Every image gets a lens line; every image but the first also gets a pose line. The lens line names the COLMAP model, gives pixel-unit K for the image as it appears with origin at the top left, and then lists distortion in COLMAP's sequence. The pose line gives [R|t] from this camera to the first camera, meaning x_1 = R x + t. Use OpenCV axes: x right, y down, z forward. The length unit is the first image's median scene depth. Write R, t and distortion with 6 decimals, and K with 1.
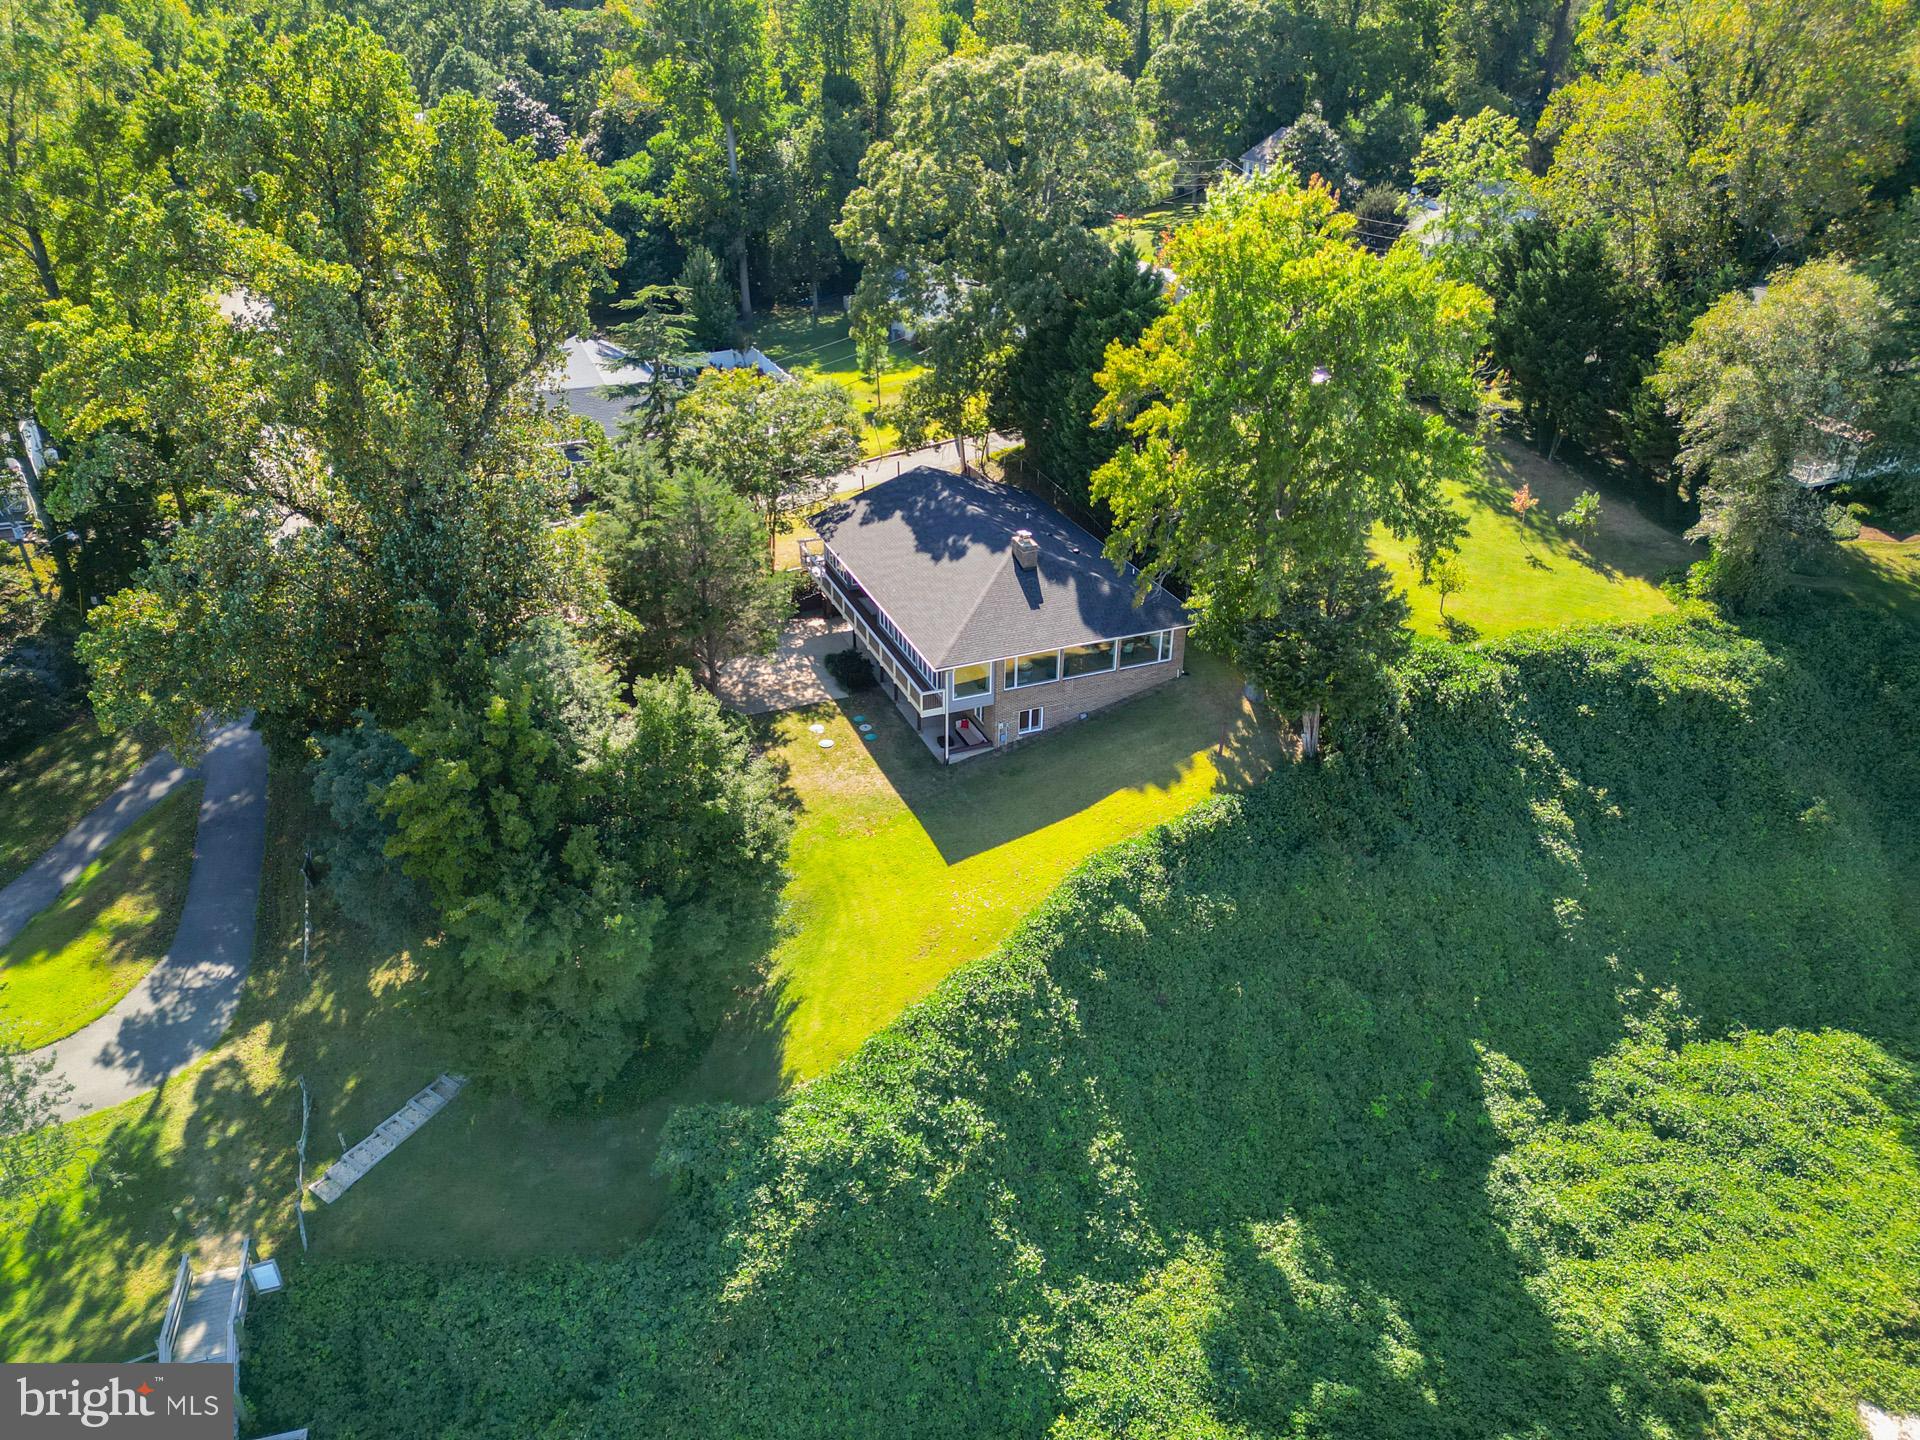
lens RADIAL K [[1377.0, 0, 956.1], [0, 1377.0, 707.0], [0, 0, 1]] dist [0.047129, -0.043095]
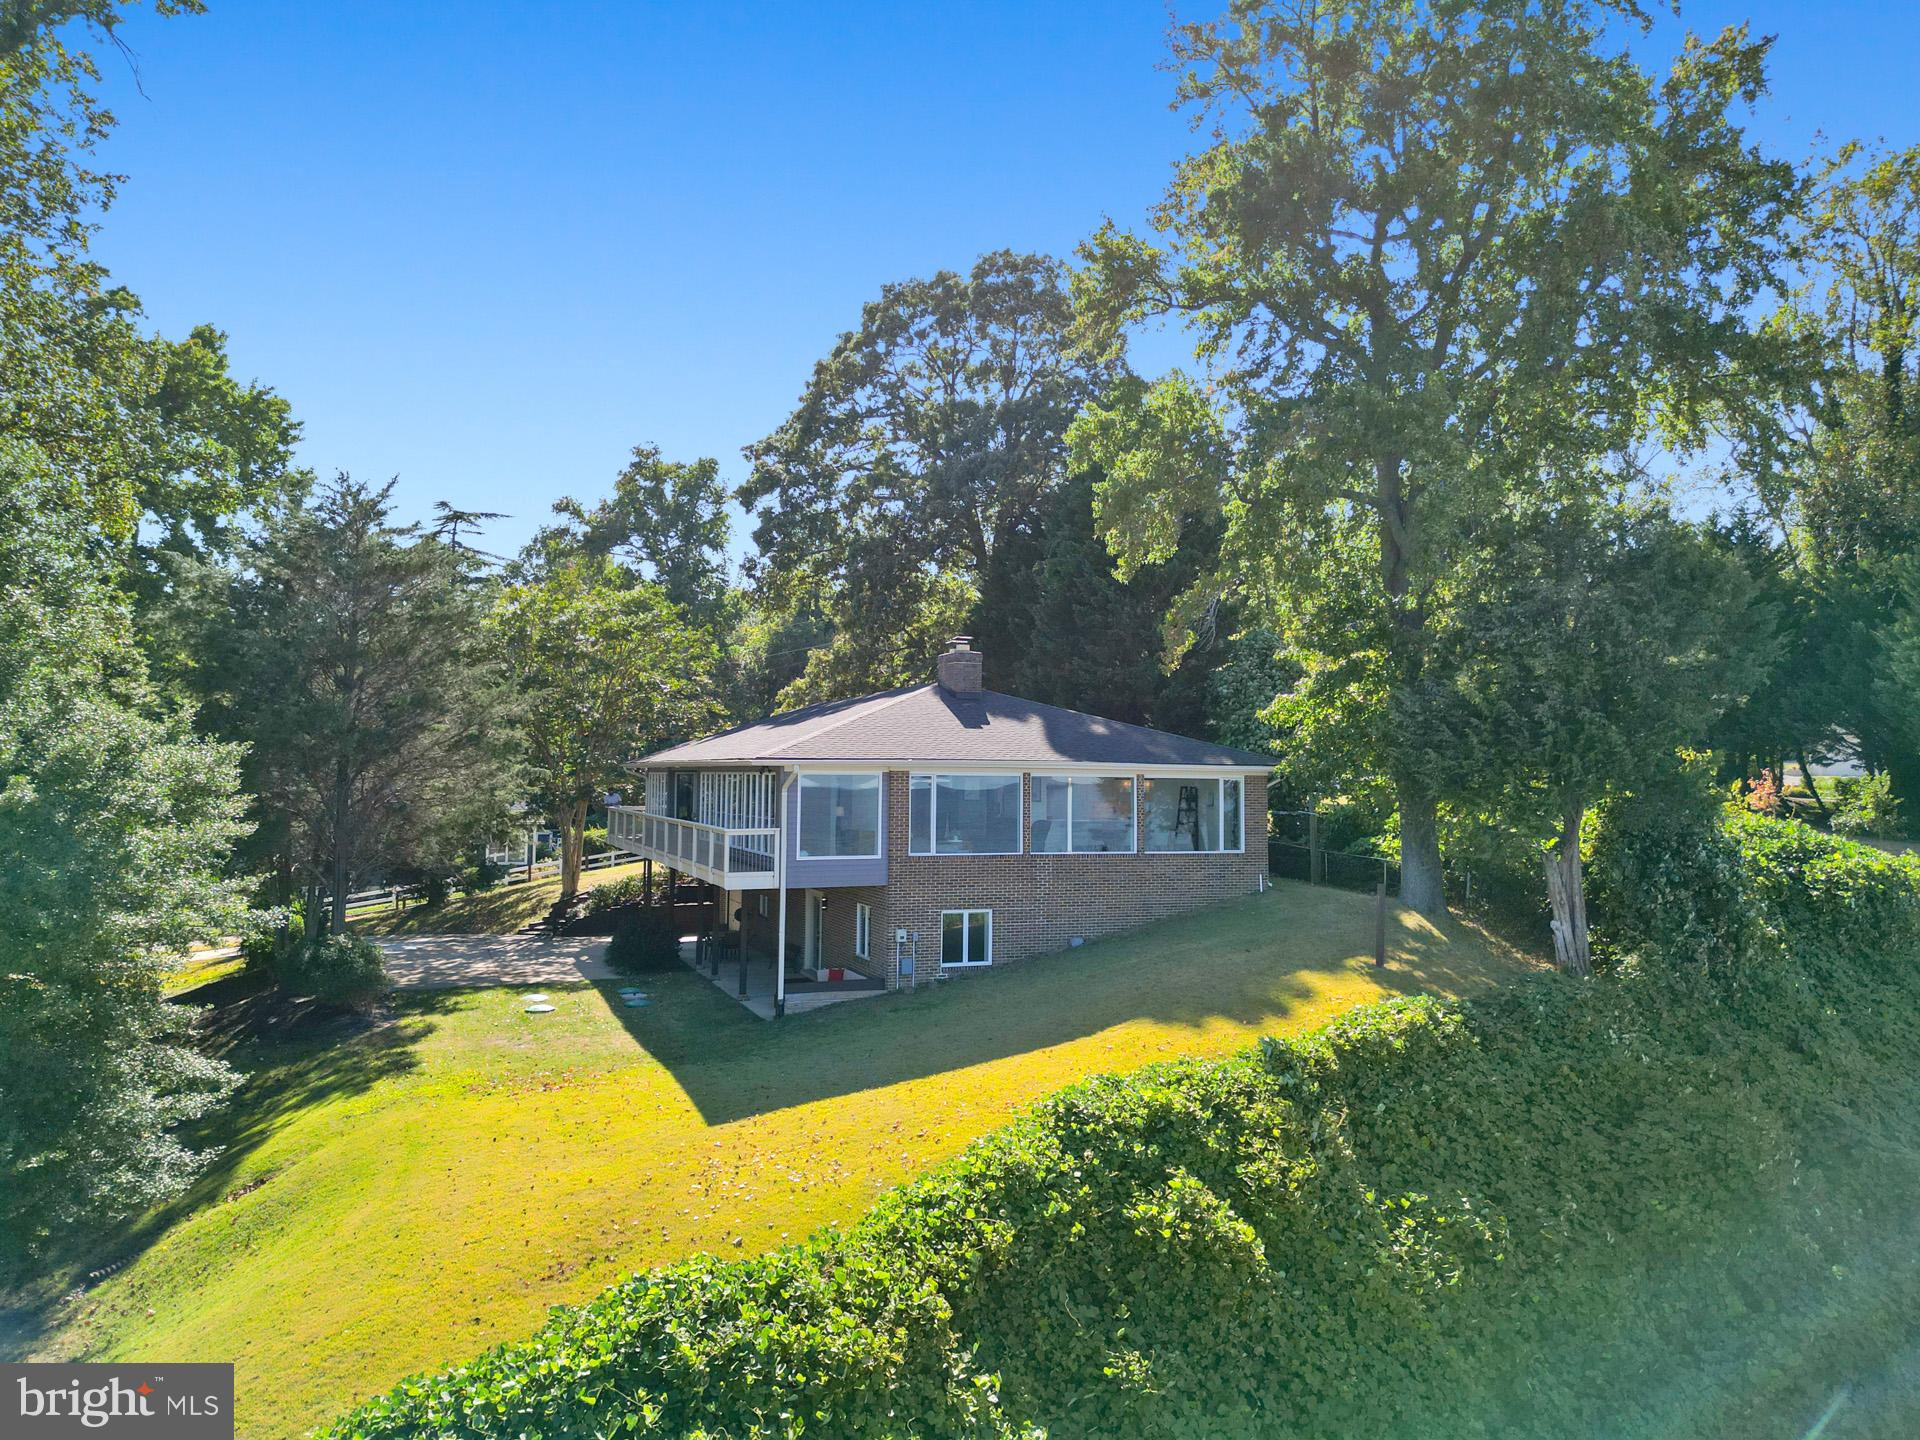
lens RADIAL K [[1377.0, 0, 956.3], [0, 1377.0, 701.0], [0, 0, 1]] dist [0.047129, -0.043095]
pose [[0.999935, 0.000838, -0.011407, 0.058777], [-0.006556, 0.859205, -0.511590, 0.193854], [0.009372, 0.511632, 0.859154, 0.568183]]
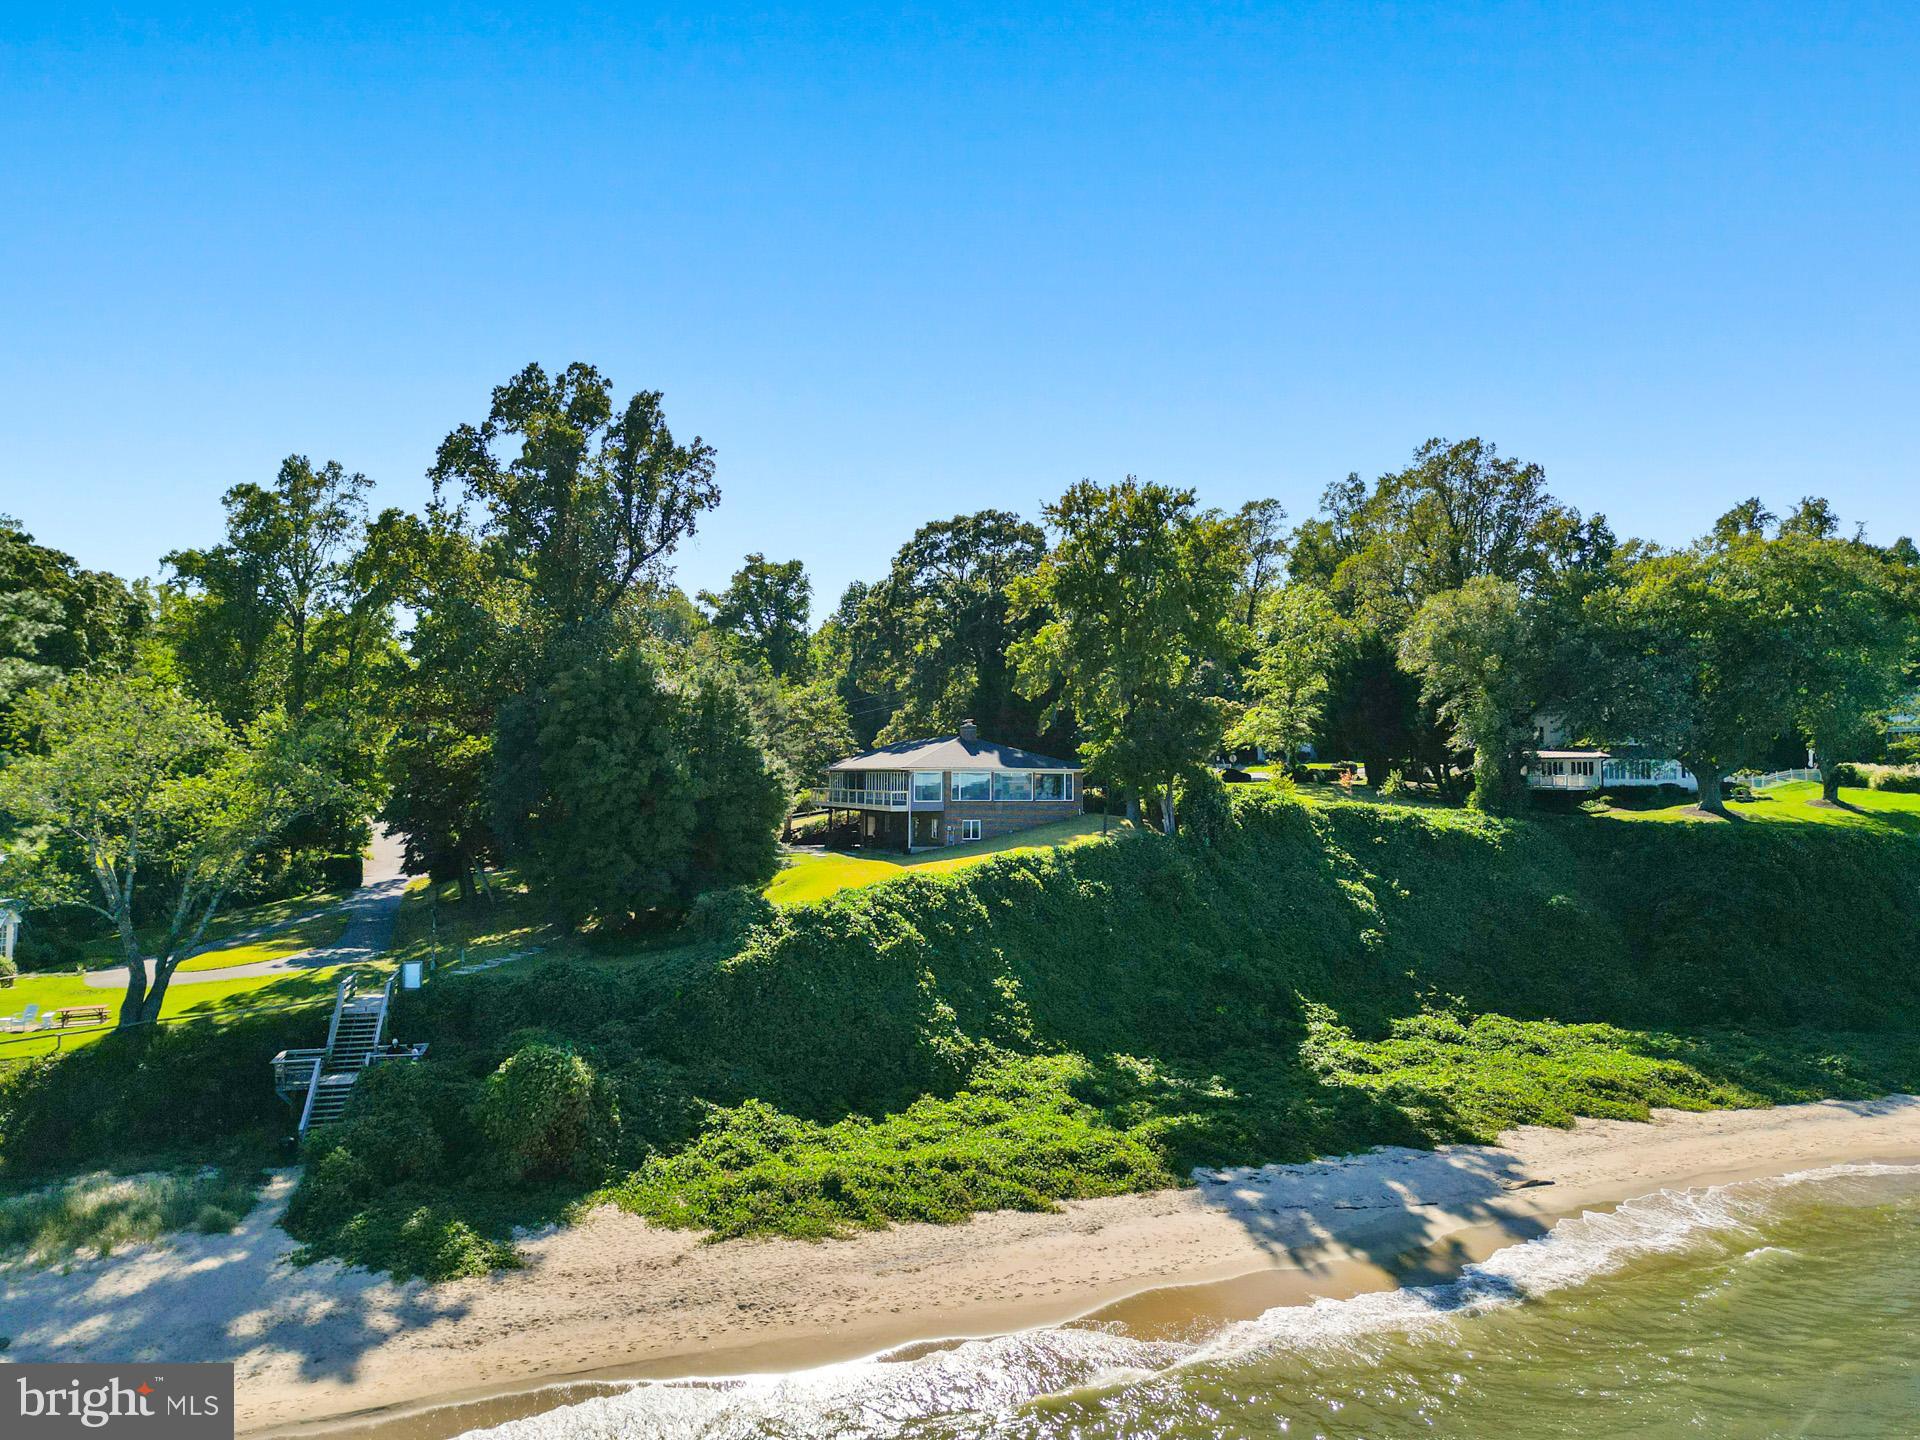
lens RADIAL K [[1377.0, 0, 966.8], [0, 1377.0, 666.7], [0, 0, 1]] dist [0.047129, -0.043095]
pose [[0.999955, -0.005013, -0.008038, 0.064698], [-0.000046, 0.845915, -0.533318, 0.635398], [0.009472, 0.533295, 0.845876, -0.265727]]
